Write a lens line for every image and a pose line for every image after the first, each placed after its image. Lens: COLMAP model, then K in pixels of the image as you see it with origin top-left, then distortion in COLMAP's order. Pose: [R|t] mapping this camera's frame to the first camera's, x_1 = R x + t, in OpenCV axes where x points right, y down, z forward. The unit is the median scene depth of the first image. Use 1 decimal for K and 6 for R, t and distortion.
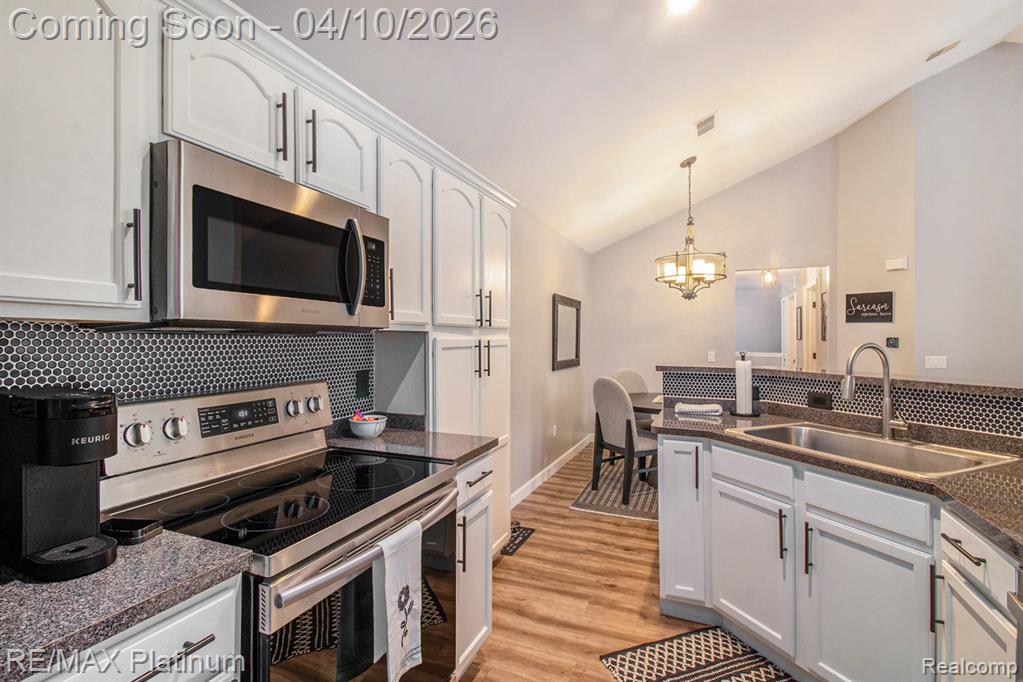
lens RADIAL K [[488.3, 0, 511.5], [0, 488.3, 341.0], [0, 0, 1]] dist [0.000280, -0.012110]
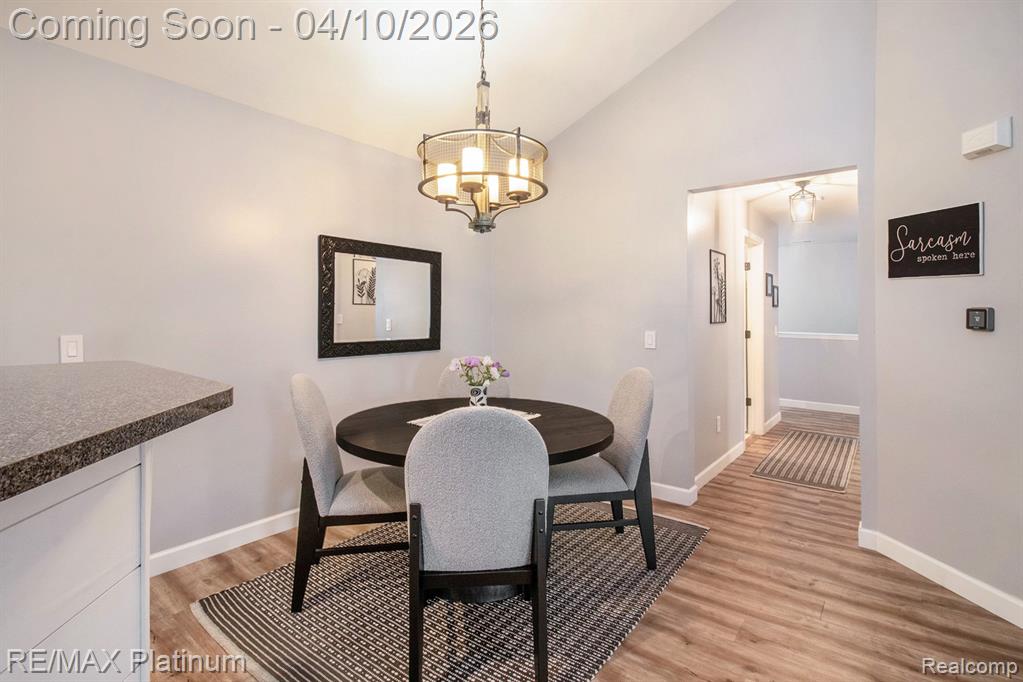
lens RADIAL K [[488.3, 0, 511.5], [0, 488.3, 341.0], [0, 0, 1]] dist [0.000280, -0.012110]
pose [[0.963481, 0.020349, -0.267003, 0.480285], [-0.007158, 0.998709, 0.050286, 0.004807], [0.267682, -0.046538, 0.962383, 0.443606]]
